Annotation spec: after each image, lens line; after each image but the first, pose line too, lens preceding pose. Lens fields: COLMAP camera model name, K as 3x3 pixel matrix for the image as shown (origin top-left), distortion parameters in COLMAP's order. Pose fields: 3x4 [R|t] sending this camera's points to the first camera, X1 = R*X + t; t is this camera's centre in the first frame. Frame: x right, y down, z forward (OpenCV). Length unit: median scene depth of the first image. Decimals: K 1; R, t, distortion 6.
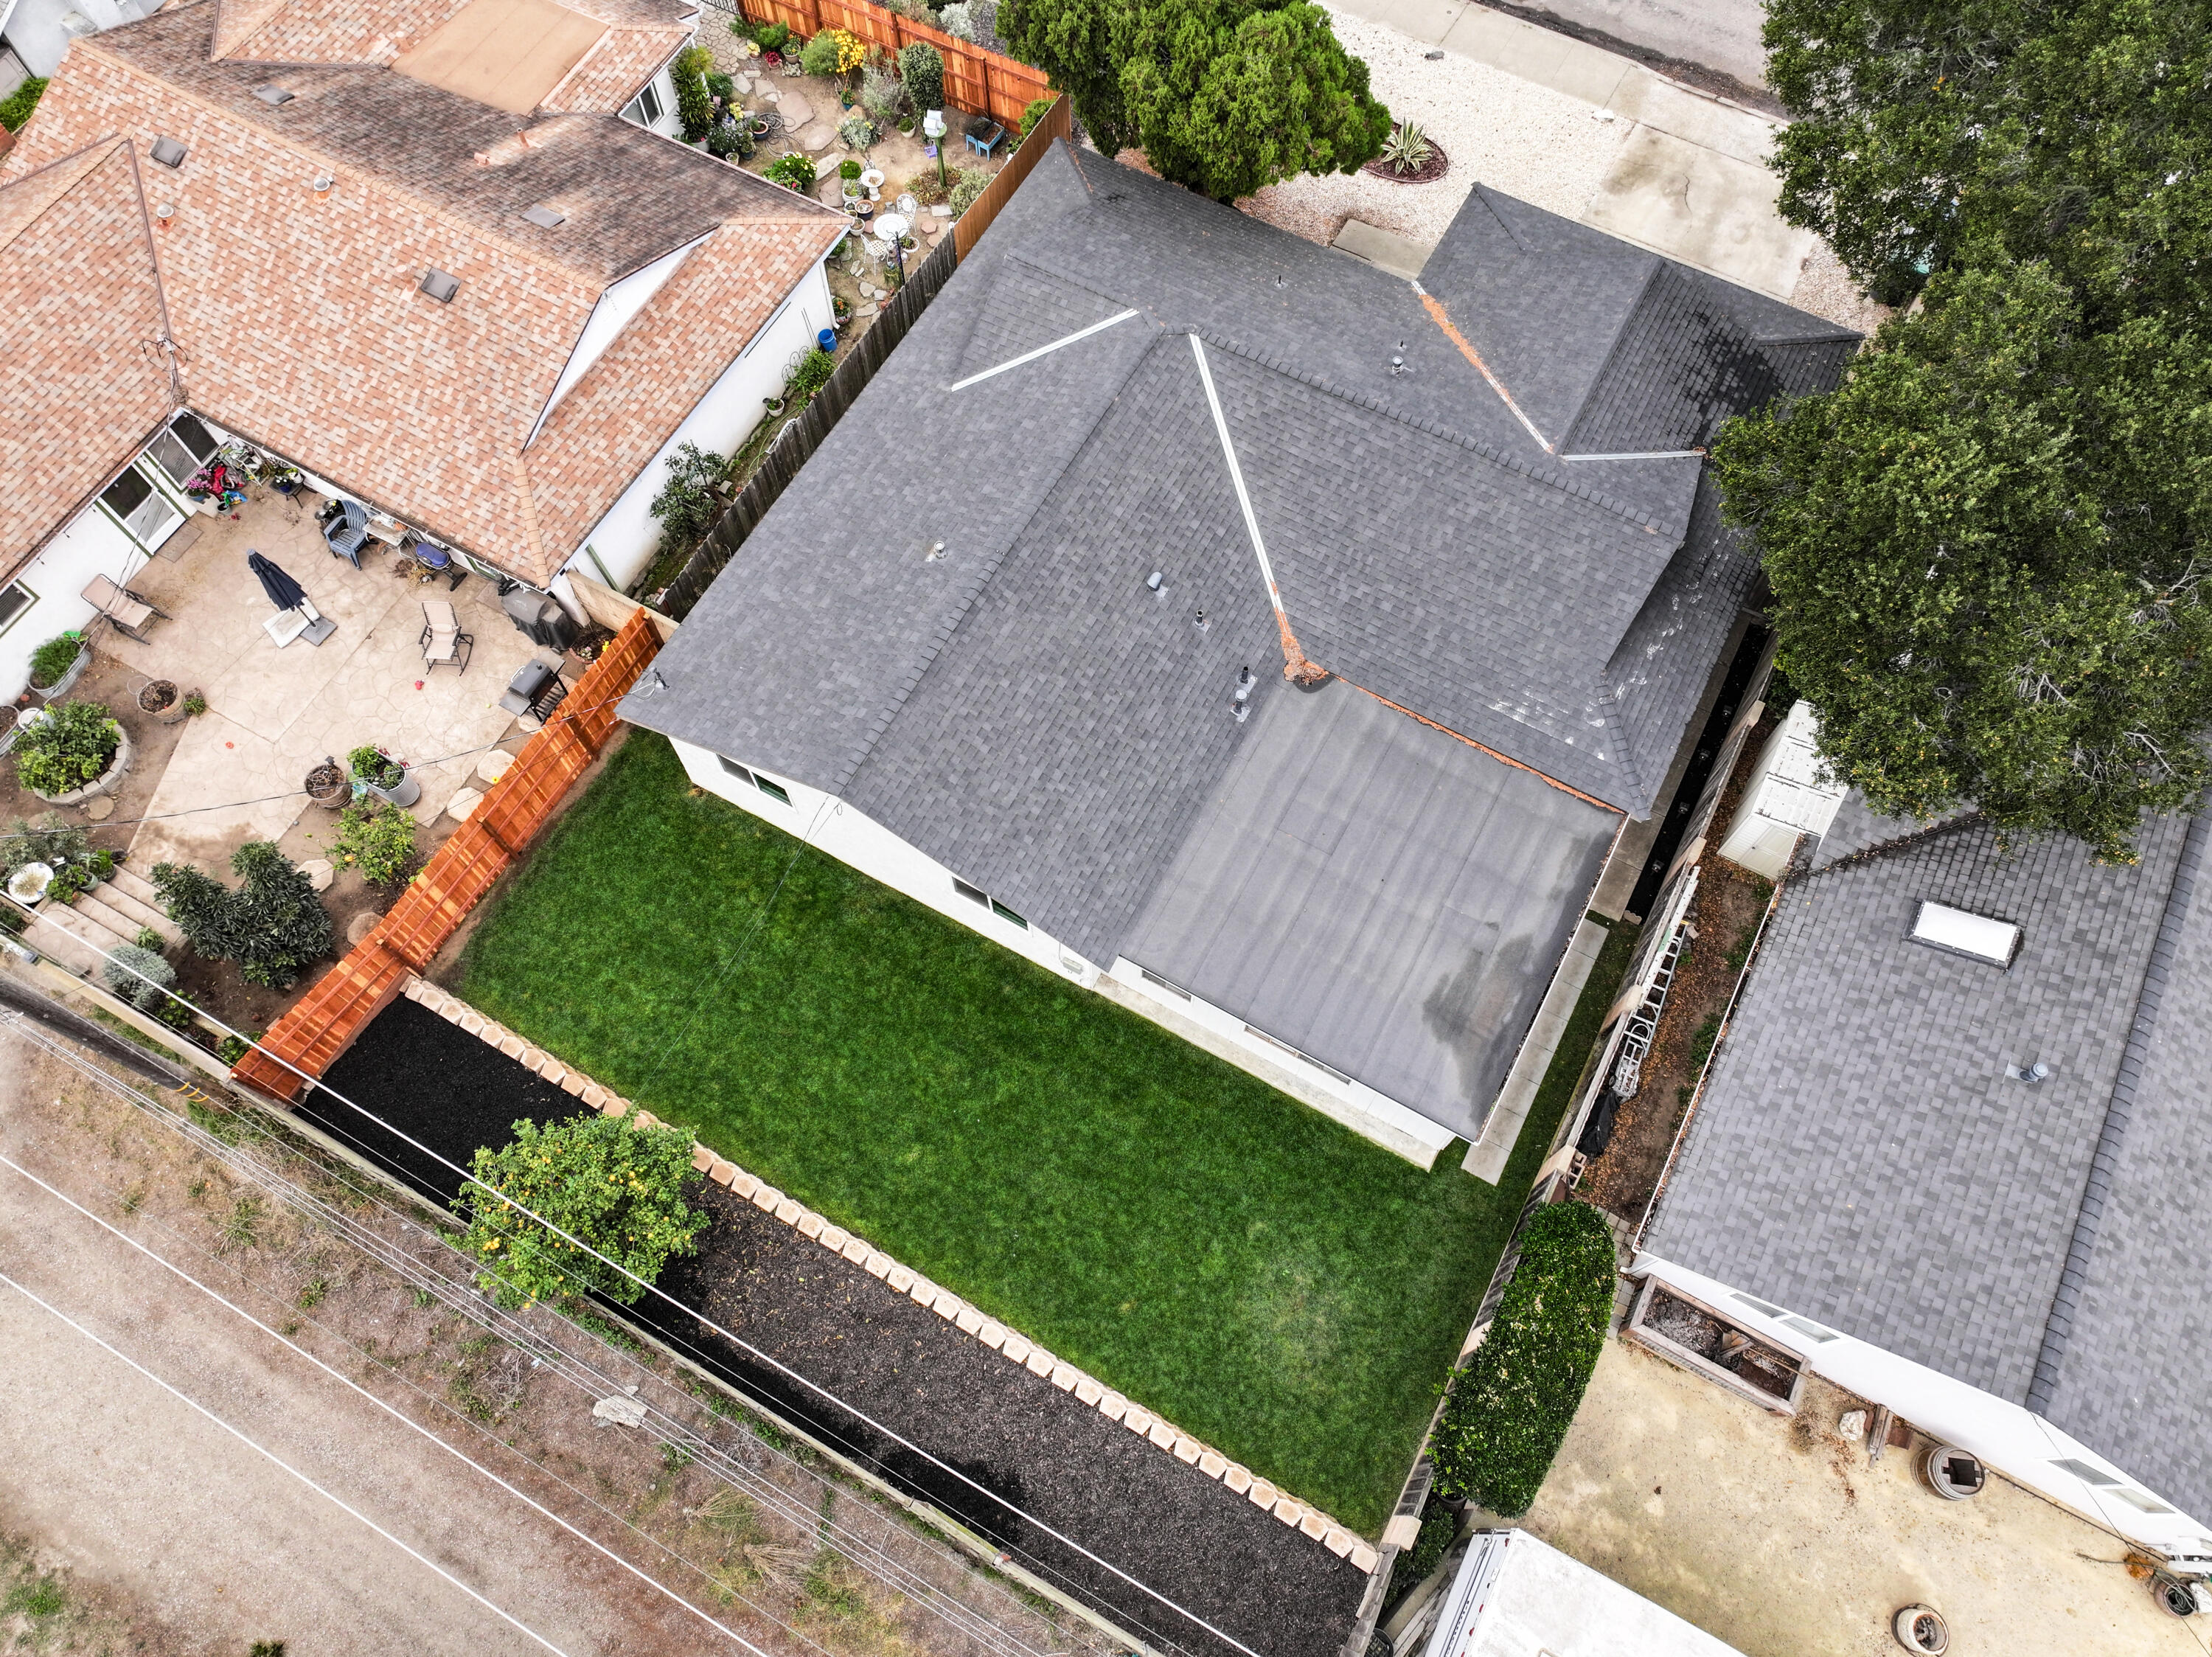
lens RADIAL K [[1538.0, 0, 1117.0], [0, 1538.0, 826.2], [0, 0, 1]] dist [0.001811, 0.000840]
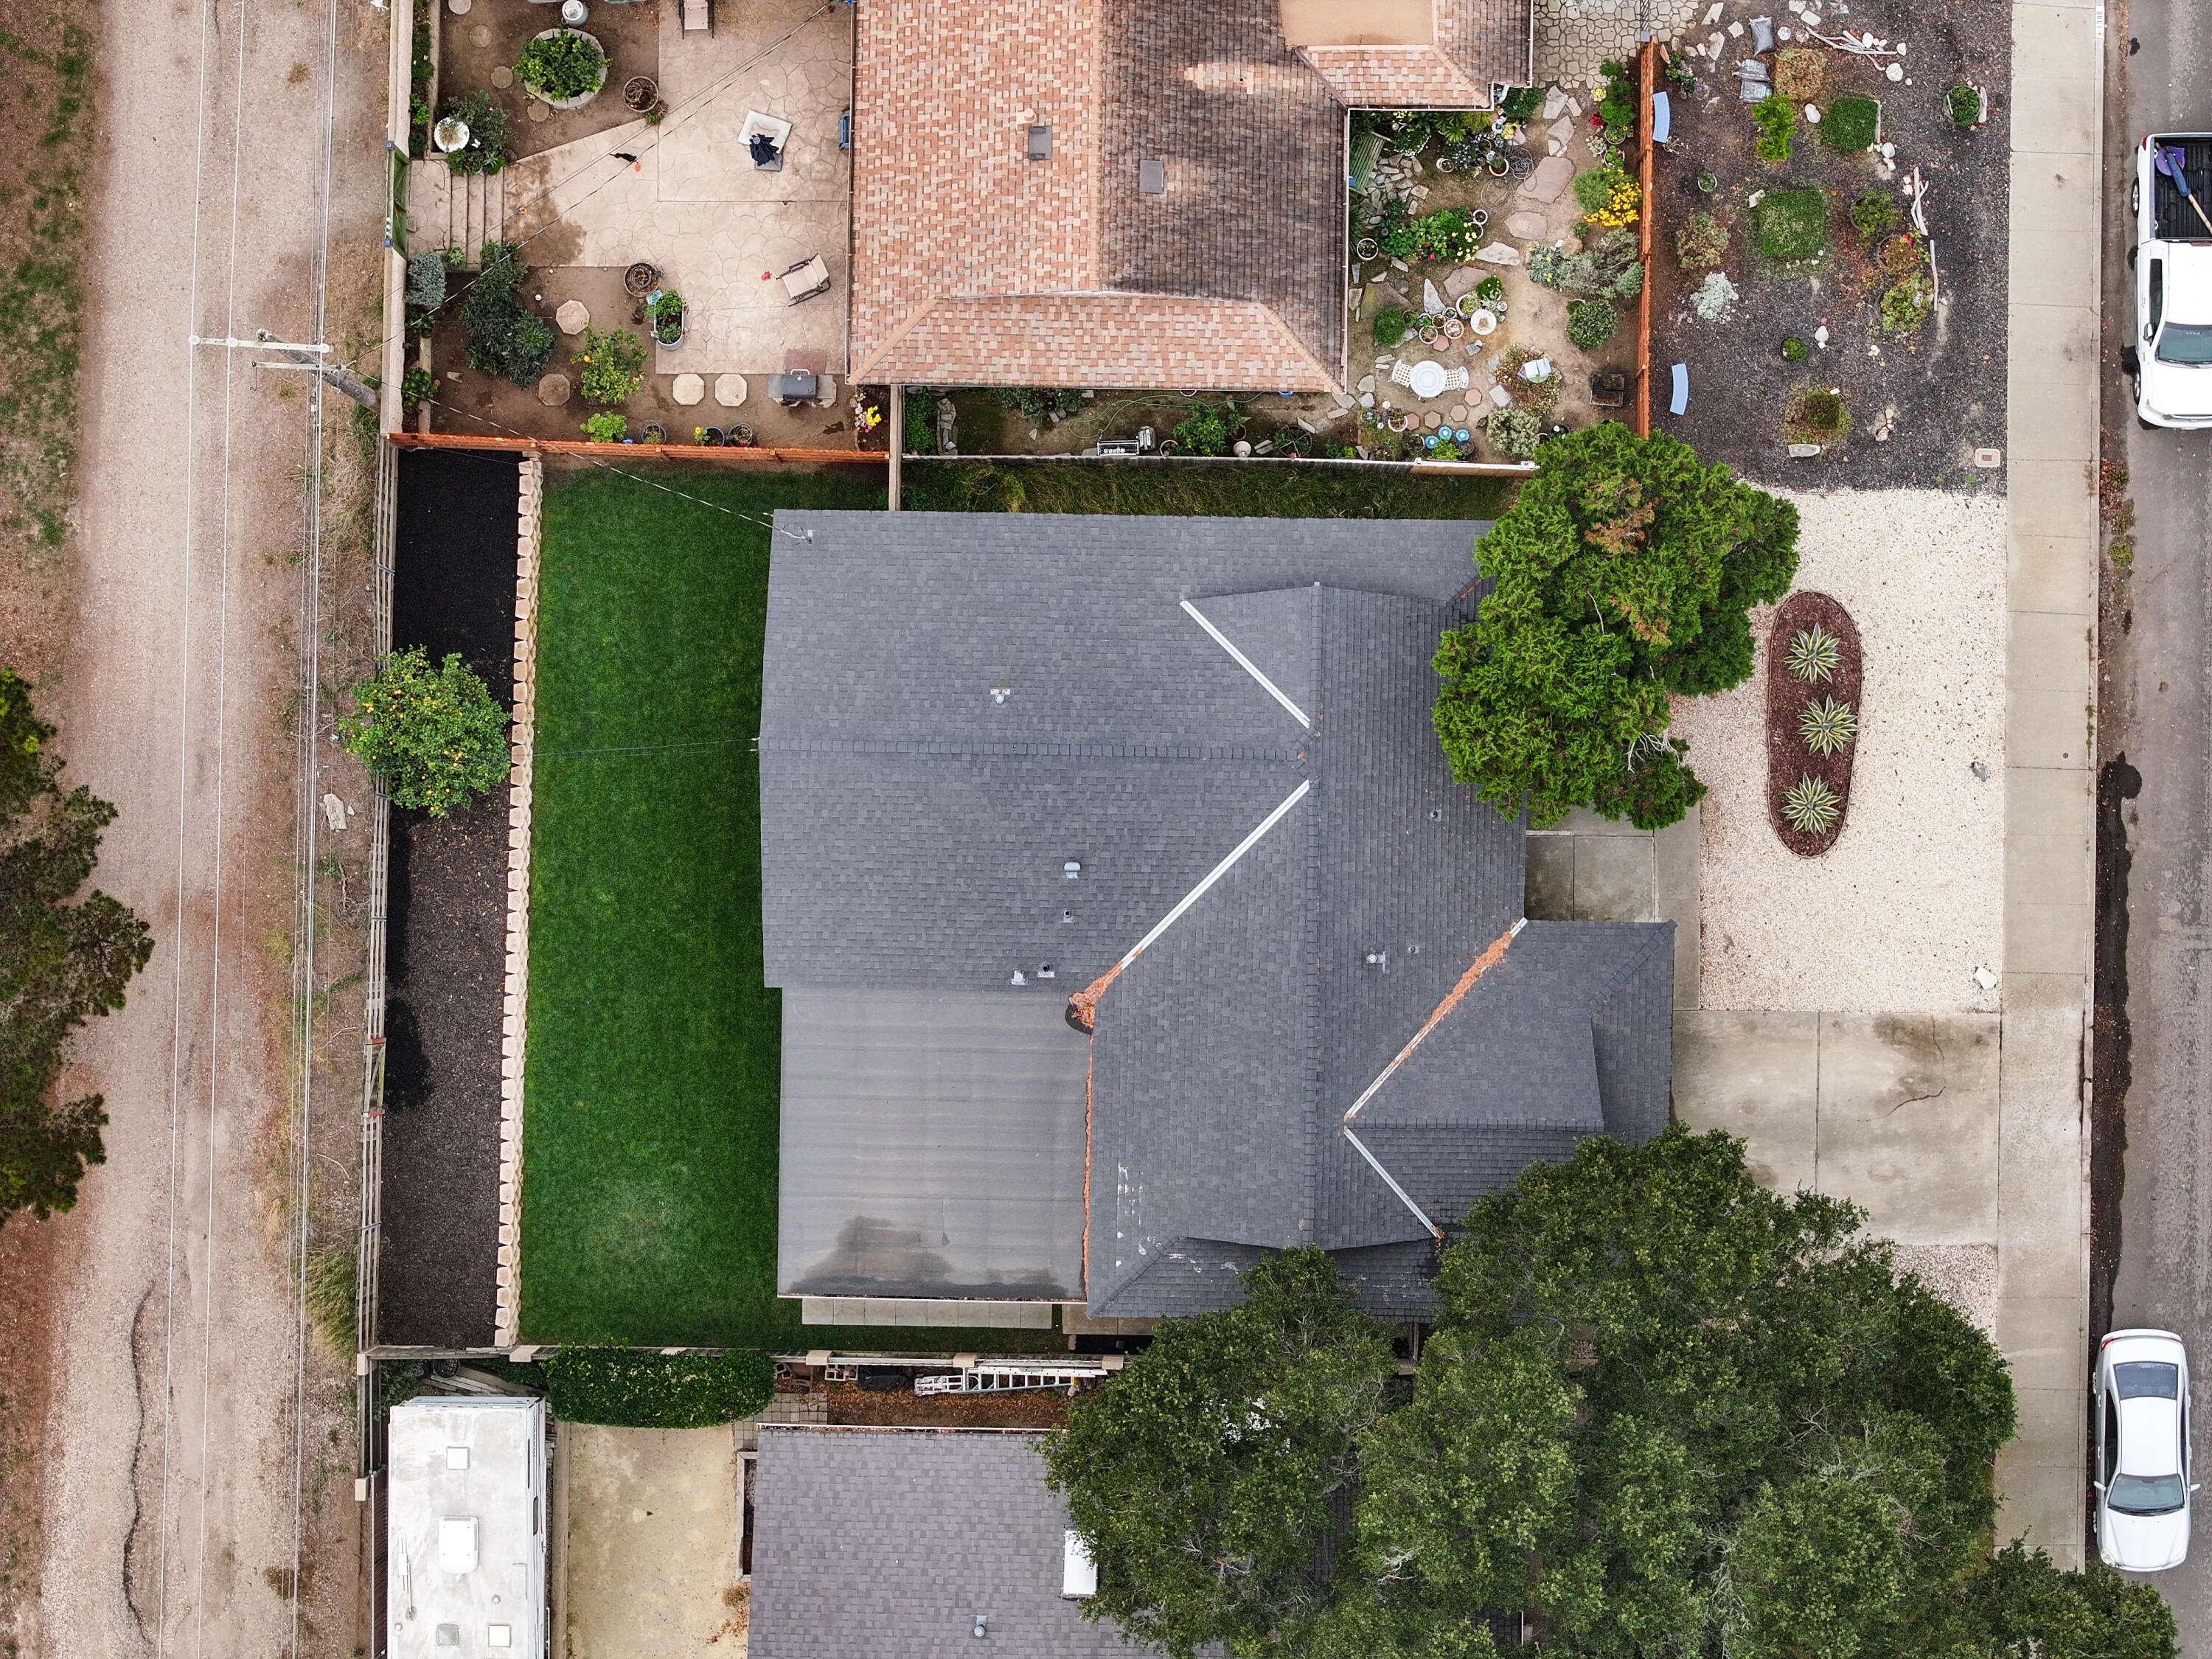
lens RADIAL K [[4281.0, 0, 1106.0], [0, 4281.0, 829.5], [0, 0, 1]] dist [-0.161887, 0.190254]
pose [[0.466484, 0.884079, -0.028243, 0.105334], [-0.802125, 0.436267, 0.407757, -1.552439], [0.372811, -0.167558, 0.912653, -2.000918]]
